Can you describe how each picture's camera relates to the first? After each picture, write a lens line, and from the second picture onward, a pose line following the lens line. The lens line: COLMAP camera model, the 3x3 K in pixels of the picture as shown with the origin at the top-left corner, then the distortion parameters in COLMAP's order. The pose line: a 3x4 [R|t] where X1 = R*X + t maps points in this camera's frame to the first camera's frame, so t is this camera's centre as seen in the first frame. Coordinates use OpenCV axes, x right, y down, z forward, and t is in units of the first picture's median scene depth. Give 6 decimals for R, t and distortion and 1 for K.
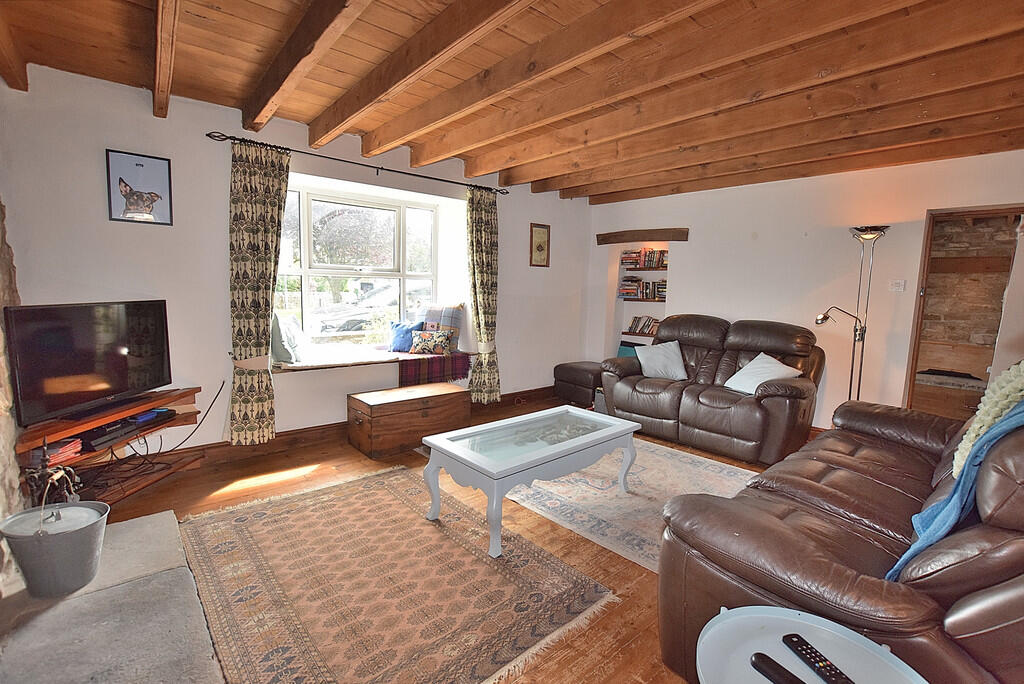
lens RADIAL K [[453.5, 0, 513.9], [0, 453.5, 345.9], [0, 0, 1]] dist [-0.026651, 0.001944]
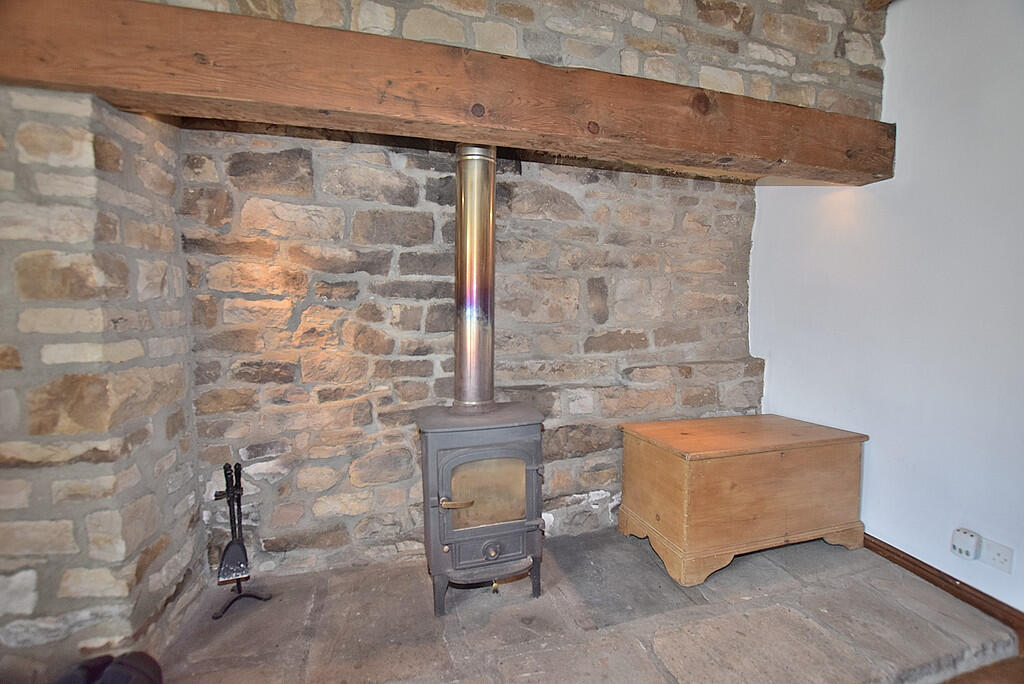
lens RADIAL K [[453.5, 0, 516.7], [0, 453.5, 339.4], [0, 0, 1]] dist [-0.026651, 0.001944]
pose [[0.462731, -0.088048, 0.882115, 0.680224], [0.130202, 0.991015, 0.030618, -0.091751], [-0.876885, 0.100686, 0.470038, 0.993969]]
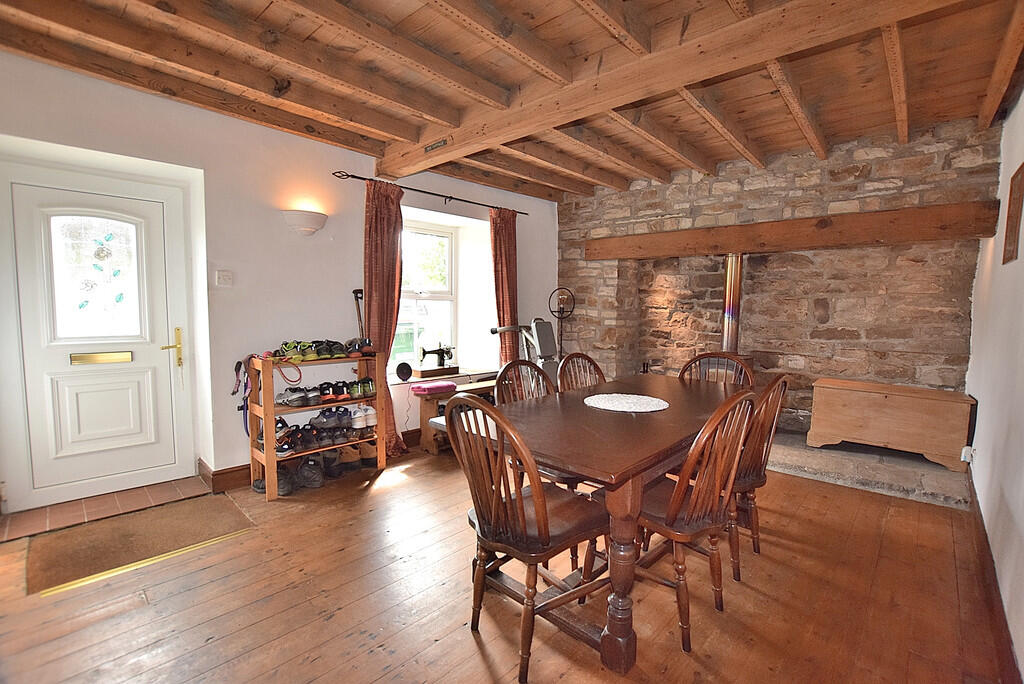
lens RADIAL K [[453.5, 0, 516.5], [0, 453.5, 345.1], [0, 0, 1]] dist [-0.026651, 0.001944]
pose [[0.995335, -0.022006, 0.093939, 0.540856], [0.026716, 0.998433, -0.049180, -0.038426], [-0.092710, 0.051460, 0.994362, 0.545073]]
